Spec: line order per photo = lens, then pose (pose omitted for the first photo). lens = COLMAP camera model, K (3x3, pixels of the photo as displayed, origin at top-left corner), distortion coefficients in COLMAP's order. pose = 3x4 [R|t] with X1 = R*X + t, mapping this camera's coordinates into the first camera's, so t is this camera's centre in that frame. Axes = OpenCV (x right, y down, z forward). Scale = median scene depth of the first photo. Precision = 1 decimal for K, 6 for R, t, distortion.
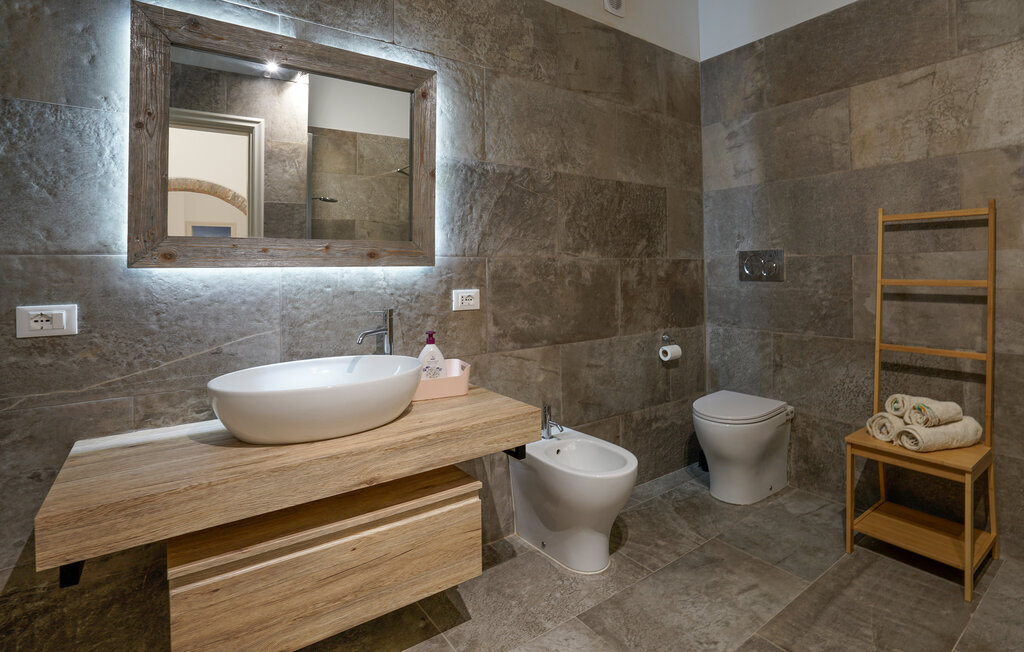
lens RADIAL K [[485.9, 0, 510.3], [0, 485.9, 313.9], [0, 0, 1]] dist [-0.055732, 0.021044]
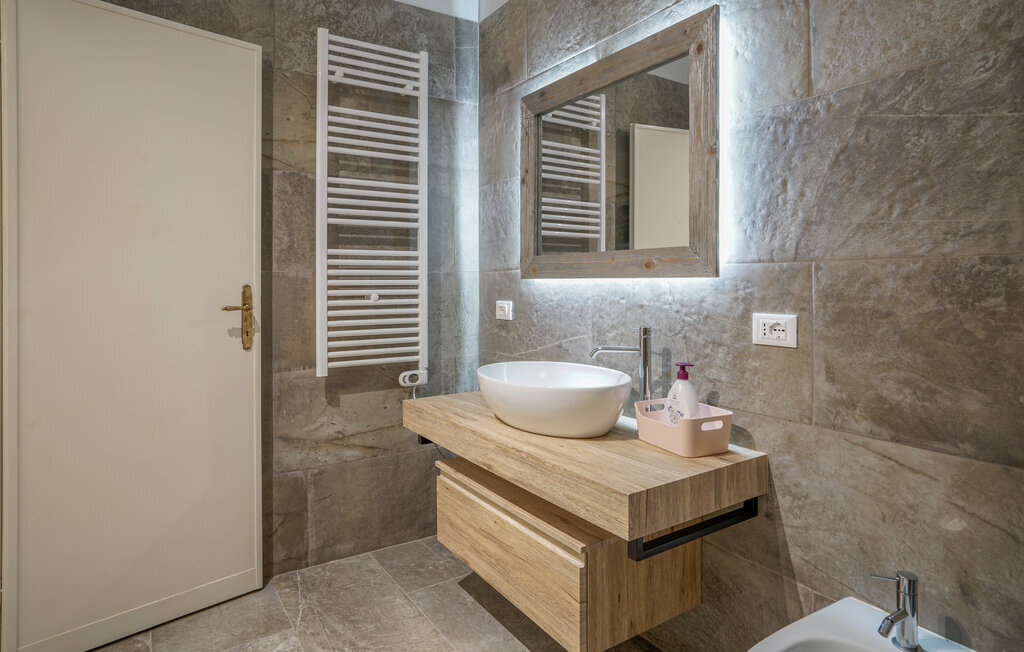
lens RADIAL K [[580.6, 0, 512.0], [0, 580.6, 326.0], [0, 0, 1]] dist [-0.002524, 0.001034]
pose [[-0.035383, 0.091139, -0.995209, 0.693174], [-0.077786, 0.992561, 0.093662, -0.080266], [0.996342, 0.080727, -0.028030, 0.692535]]
